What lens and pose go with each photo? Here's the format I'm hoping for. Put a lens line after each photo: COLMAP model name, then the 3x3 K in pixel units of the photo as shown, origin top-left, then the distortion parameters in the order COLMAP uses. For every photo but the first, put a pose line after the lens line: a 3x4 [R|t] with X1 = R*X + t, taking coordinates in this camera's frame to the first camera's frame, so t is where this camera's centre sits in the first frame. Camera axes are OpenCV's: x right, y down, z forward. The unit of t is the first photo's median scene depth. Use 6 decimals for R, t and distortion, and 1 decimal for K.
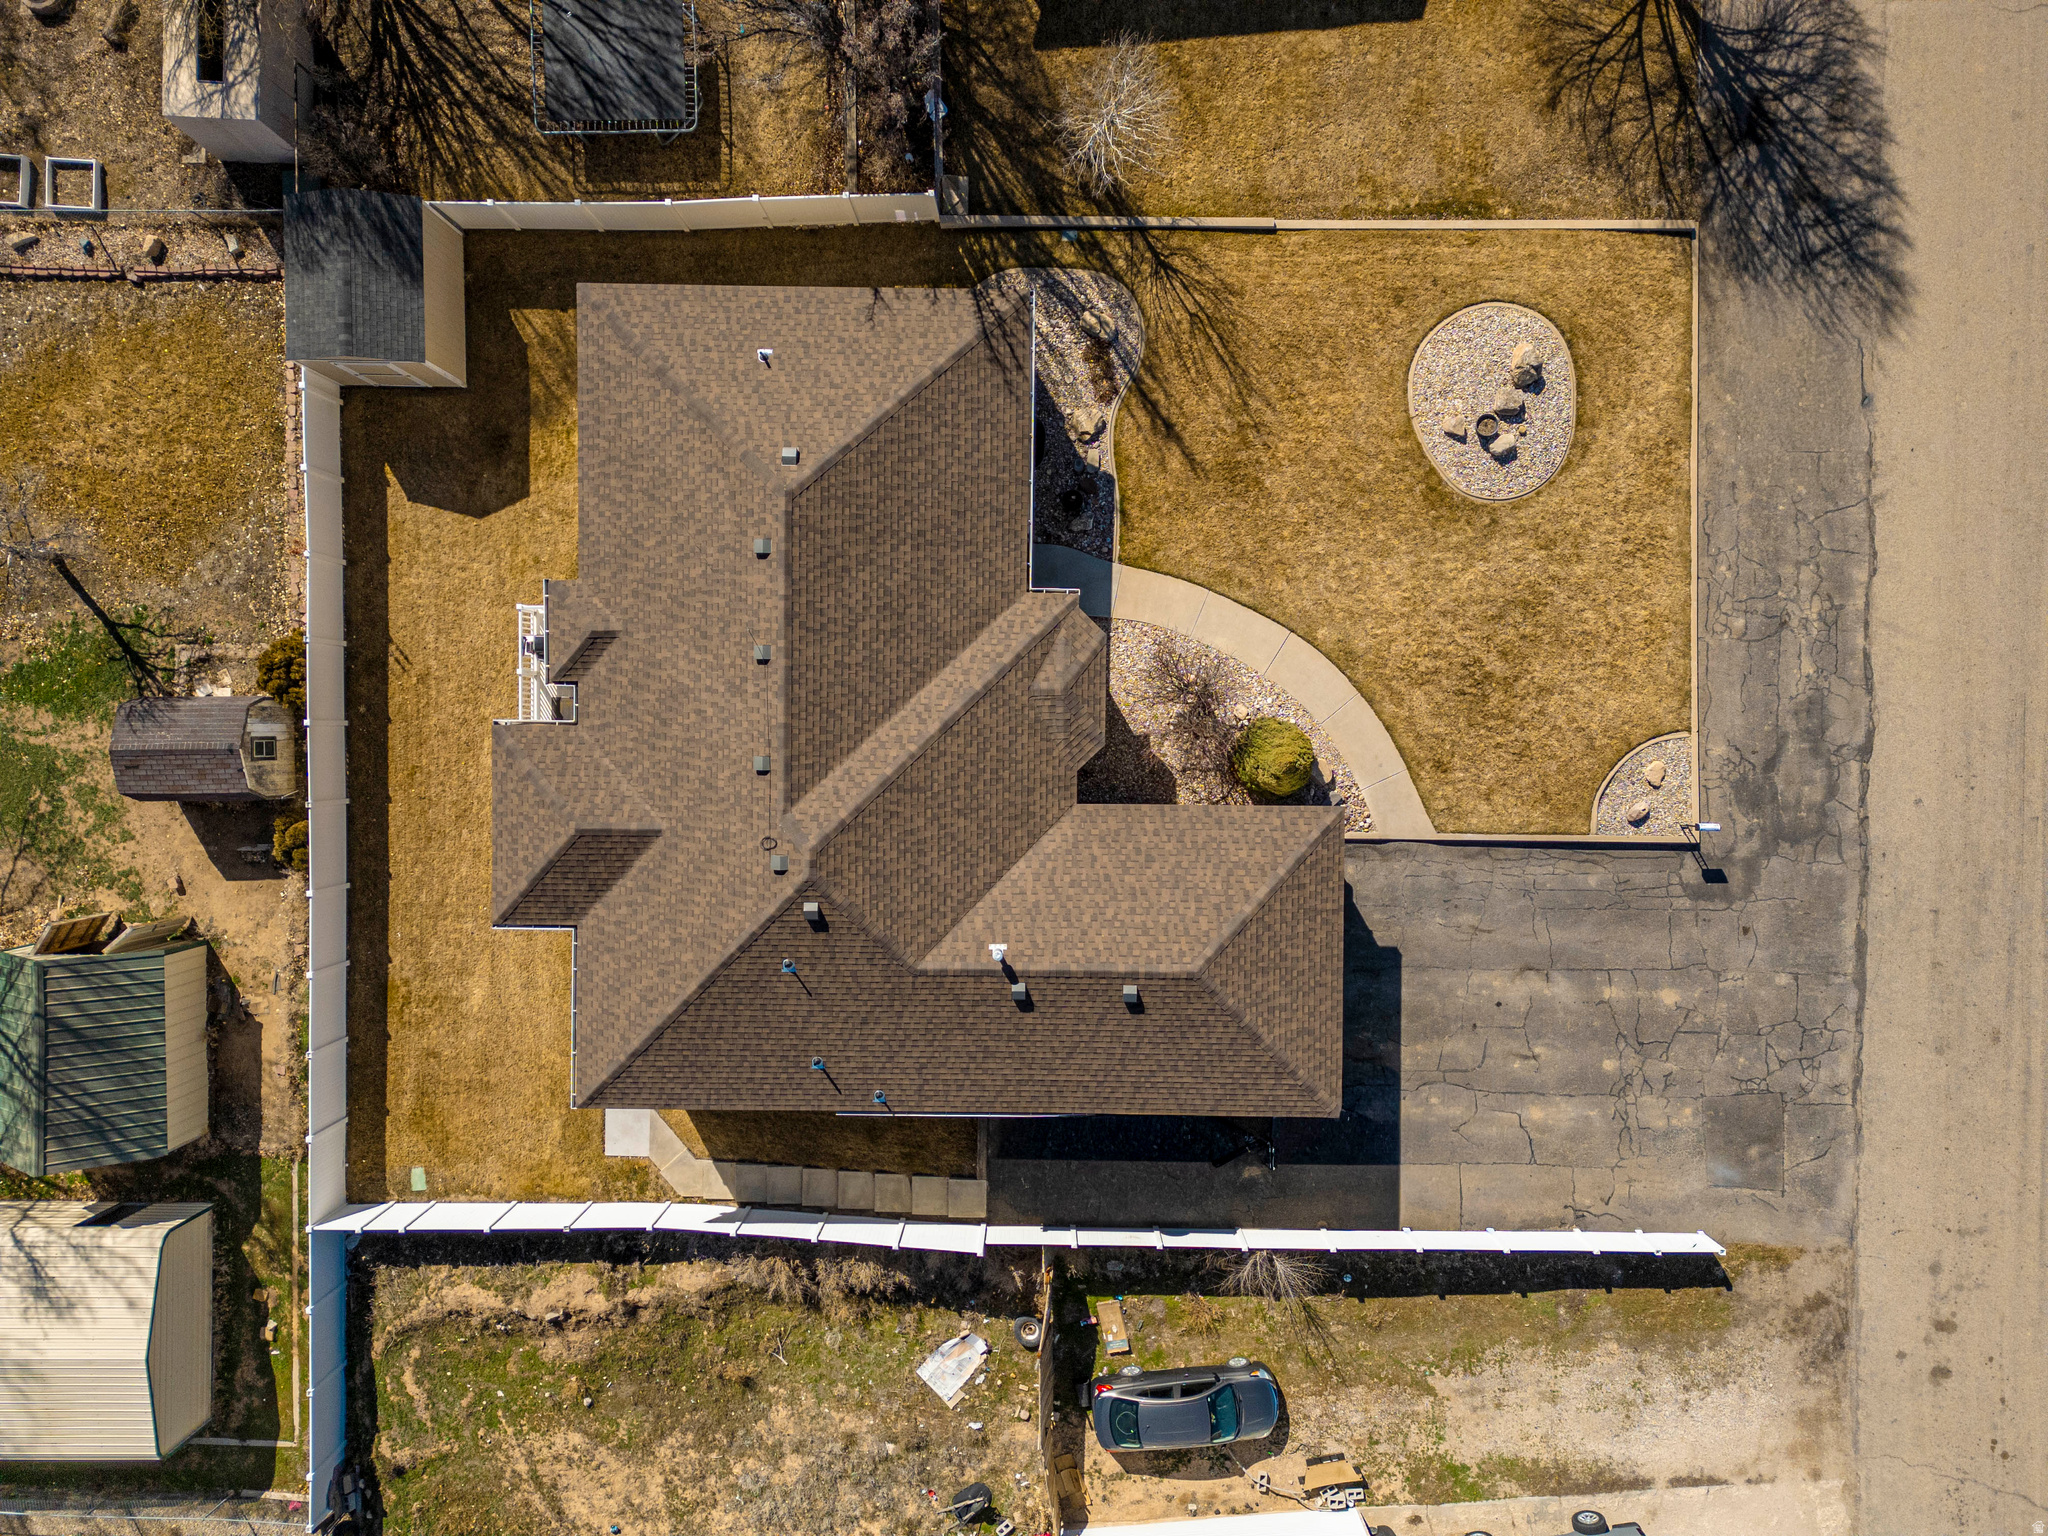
lens RADIAL K [[1425.5, 0, 1017.6], [0, 1425.5, 777.6], [0, 0, 1]] dist [0.082651, -0.074485]
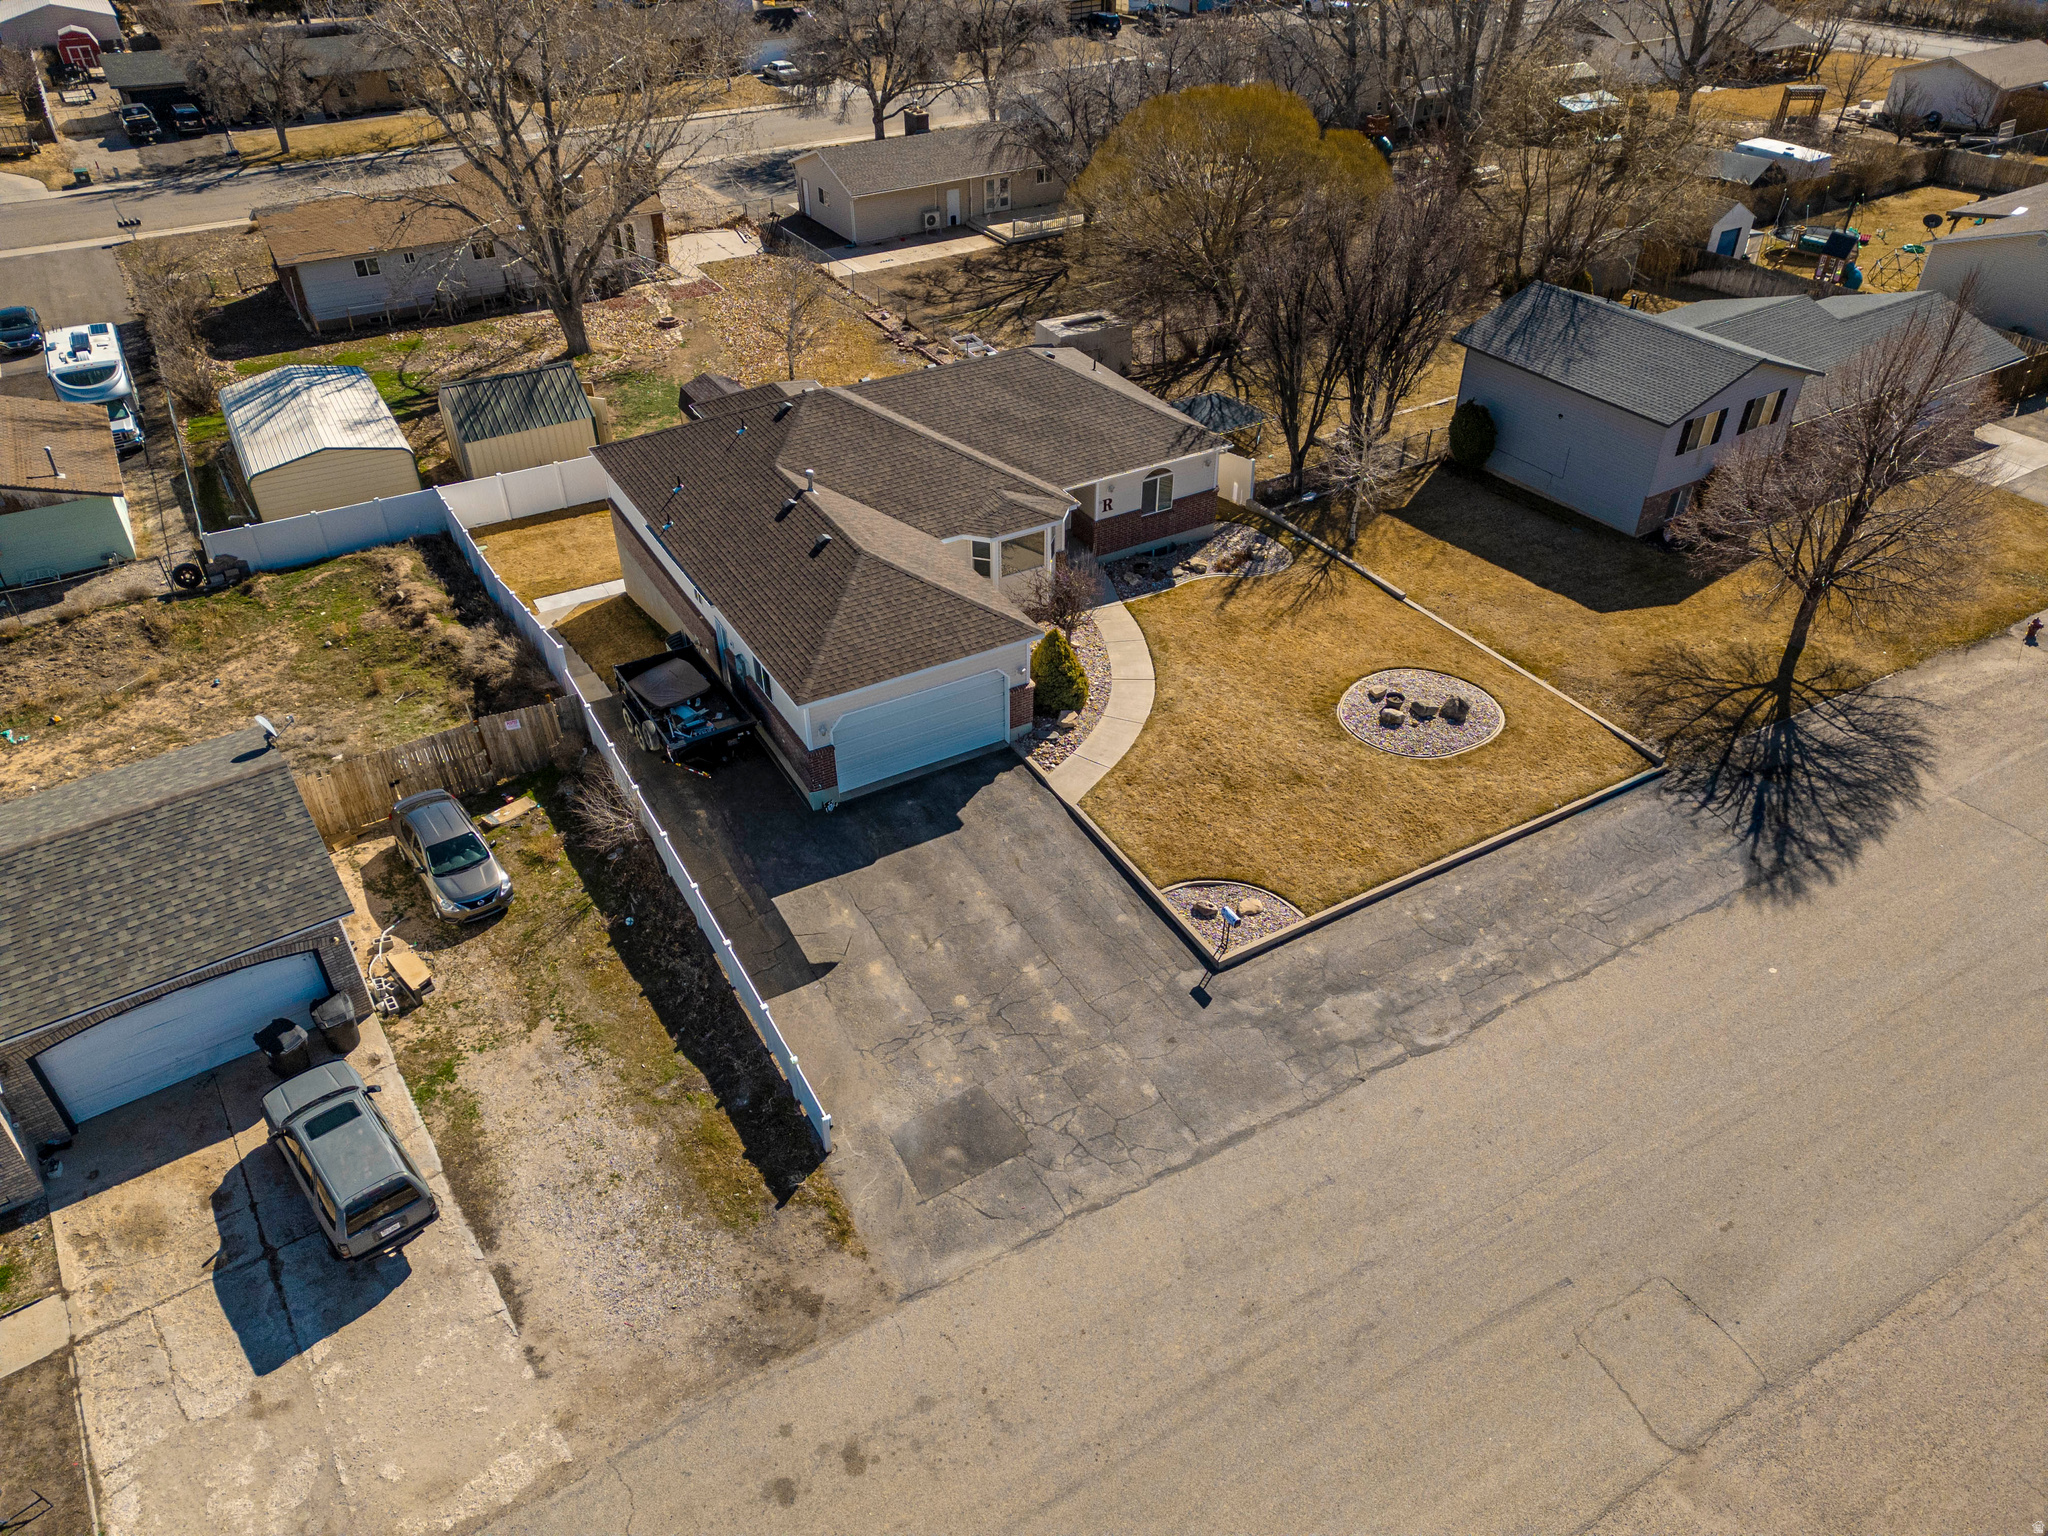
lens RADIAL K [[1425.5, 0, 1021.9], [0, 1425.5, 766.7], [0, 0, 1]] dist [0.082651, -0.074485]
pose [[0.506882, 0.515453, -0.690927, 0.967336], [-0.861674, 0.280422, -0.422943, 0.500974], [-0.024256, 0.809736, 0.586293, 0.366416]]
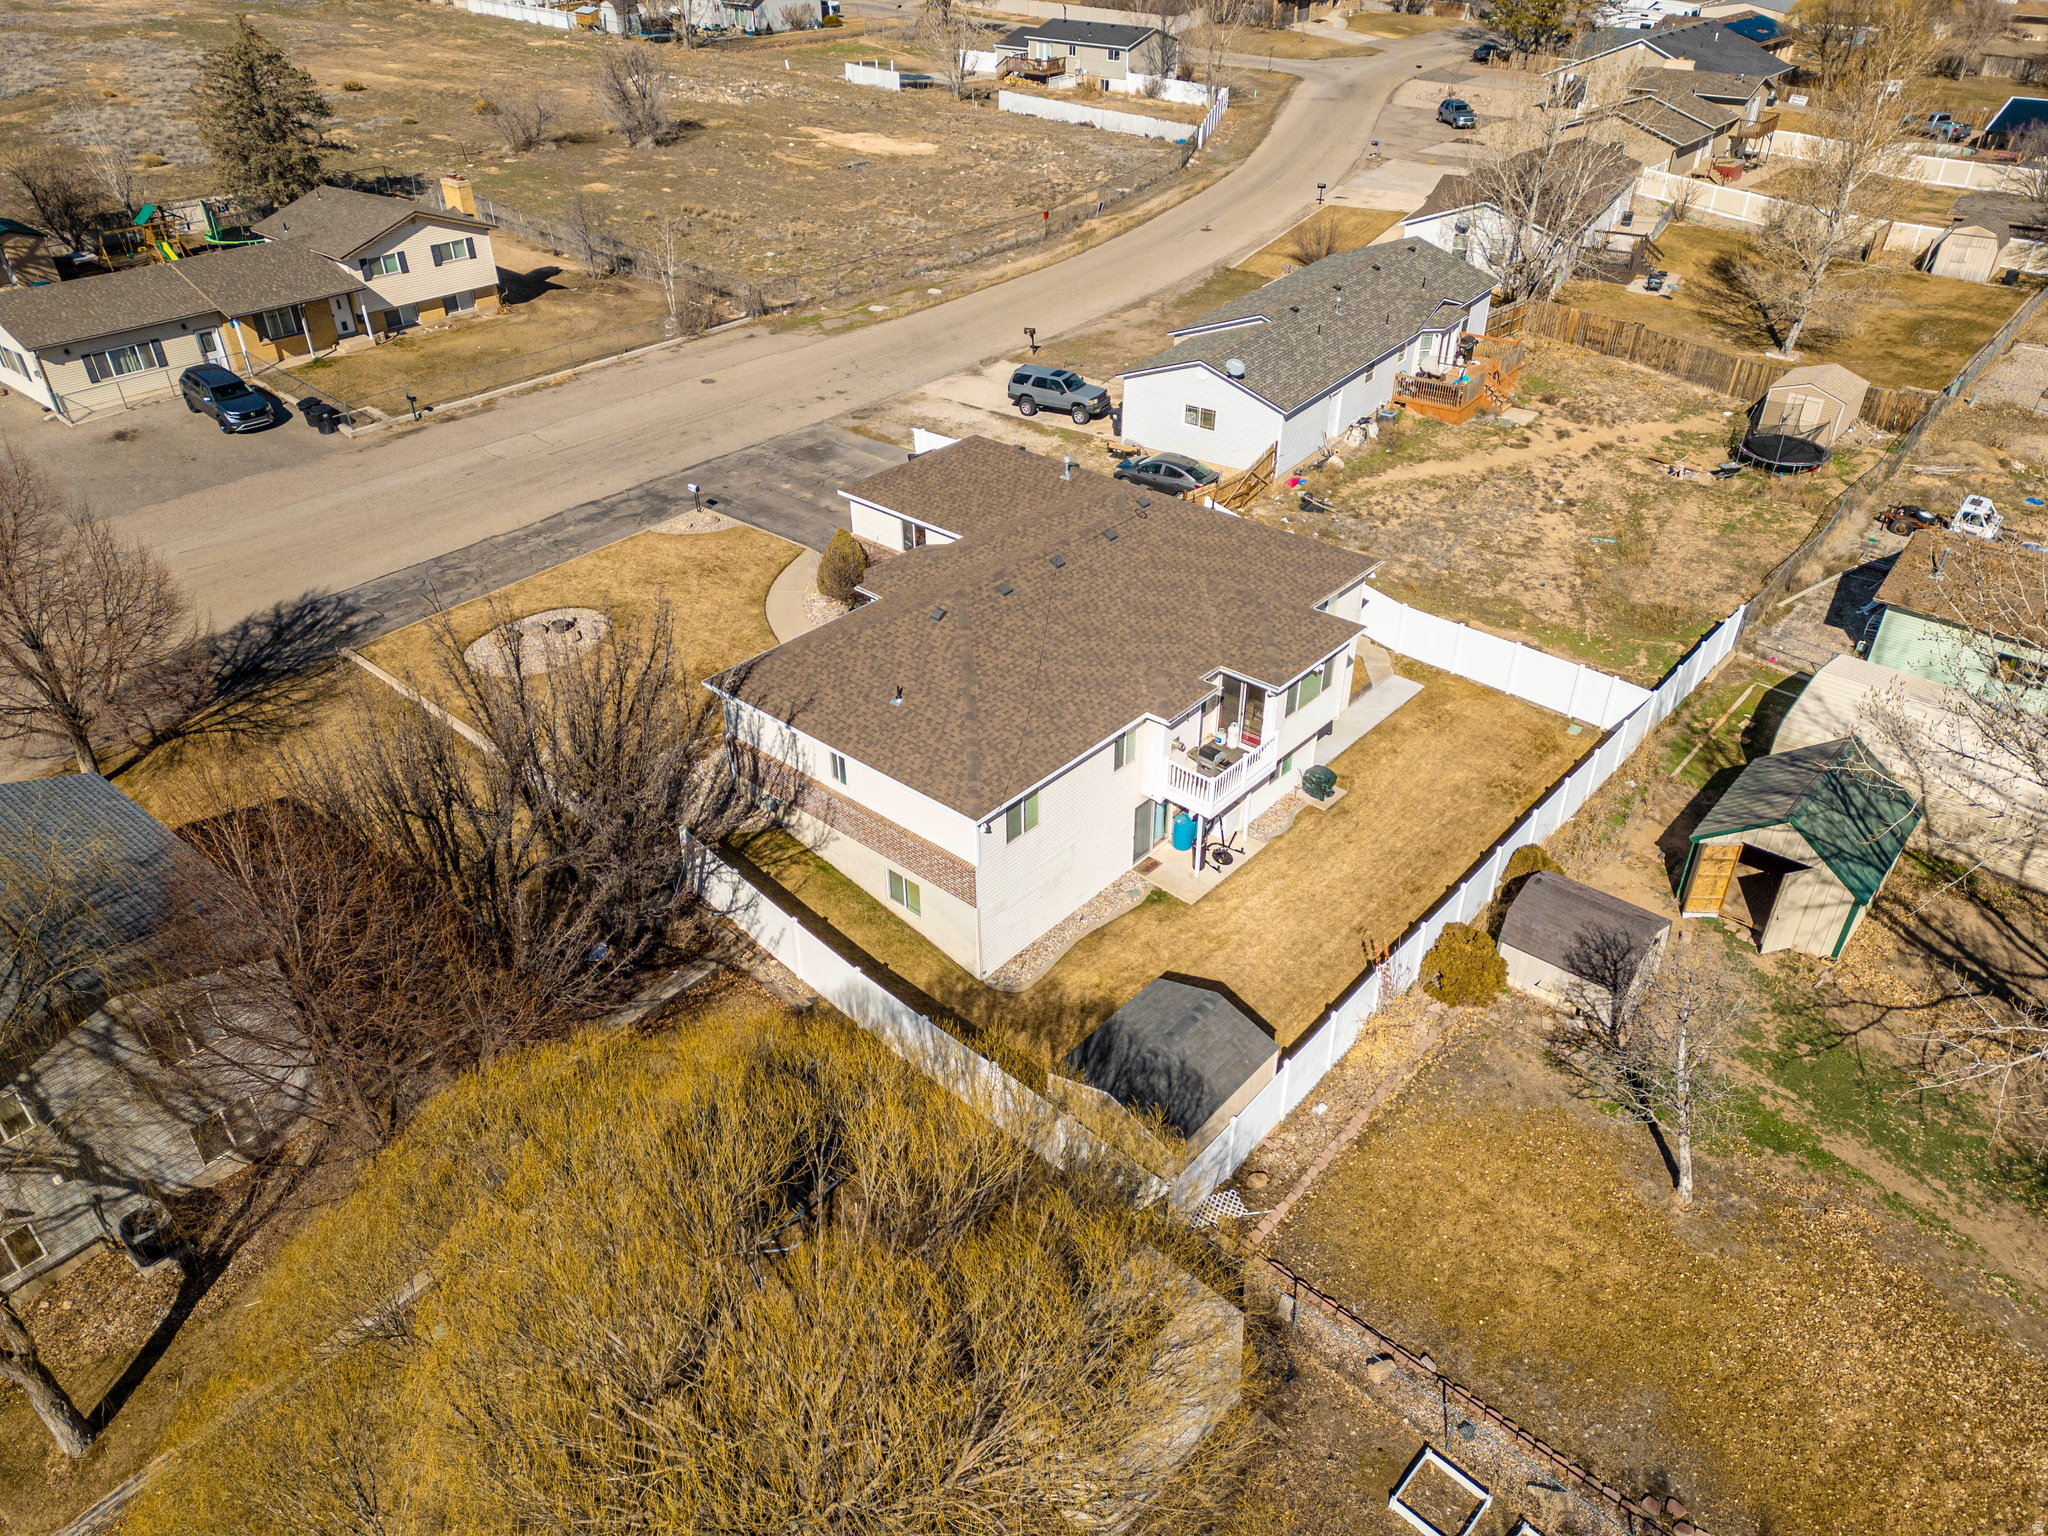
lens RADIAL K [[1425.5, 0, 1033.4], [0, 1425.5, 765.6], [0, 0, 1]] dist [0.082651, -0.074485]
pose [[-0.760294, -0.344751, 0.550544, -0.791728], [0.648893, -0.442021, 0.619318, -0.833904], [0.029842, 0.828108, 0.559773, 0.350336]]
